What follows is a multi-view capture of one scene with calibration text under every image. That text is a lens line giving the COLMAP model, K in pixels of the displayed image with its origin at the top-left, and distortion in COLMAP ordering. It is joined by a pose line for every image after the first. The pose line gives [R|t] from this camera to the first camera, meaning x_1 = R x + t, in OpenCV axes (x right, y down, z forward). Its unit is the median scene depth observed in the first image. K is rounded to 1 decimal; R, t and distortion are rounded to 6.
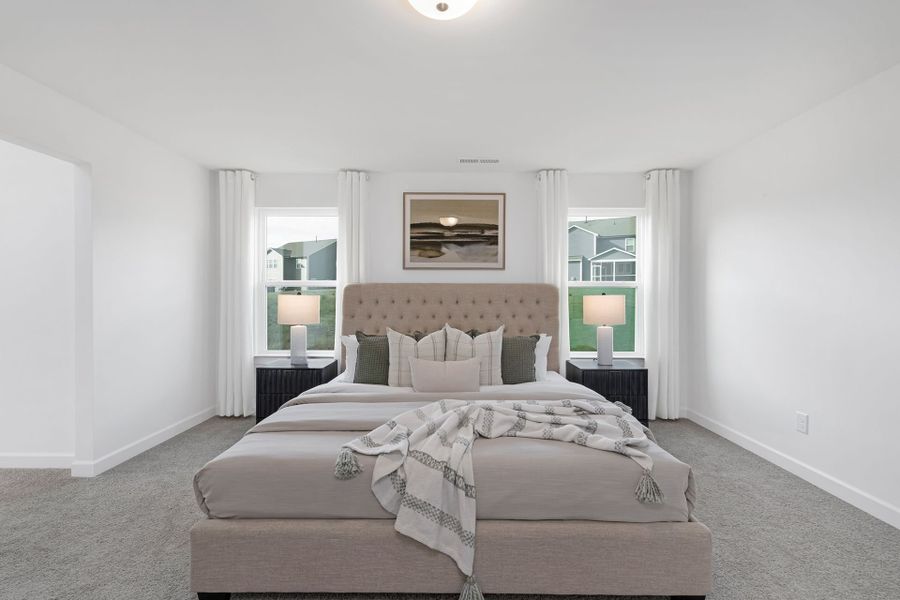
lens RADIAL K [[392.2, 0, 450.6], [0, 392.2, 298.1], [0, 0, 1]] dist [-0.004069, 0.001259]
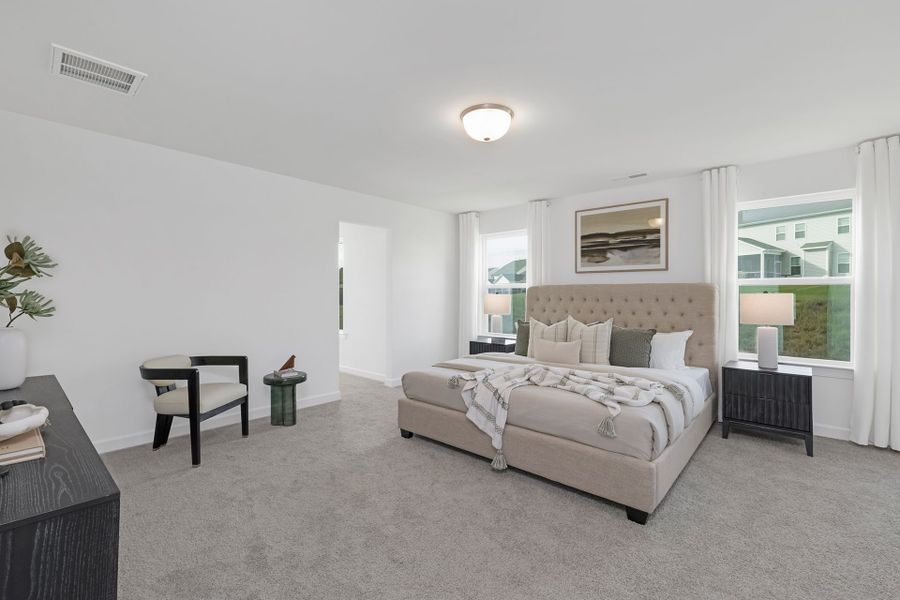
lens RADIAL K [[392.2, 0, 448.4], [0, 392.2, 295.5], [0, 0, 1]] dist [-0.004069, 0.001259]
pose [[0.750287, 0.000435, -0.661113, 0.839260], [-0.002714, 0.999993, -0.002422, 0.001564], [0.661107, 0.003611, 0.750283, -0.402699]]
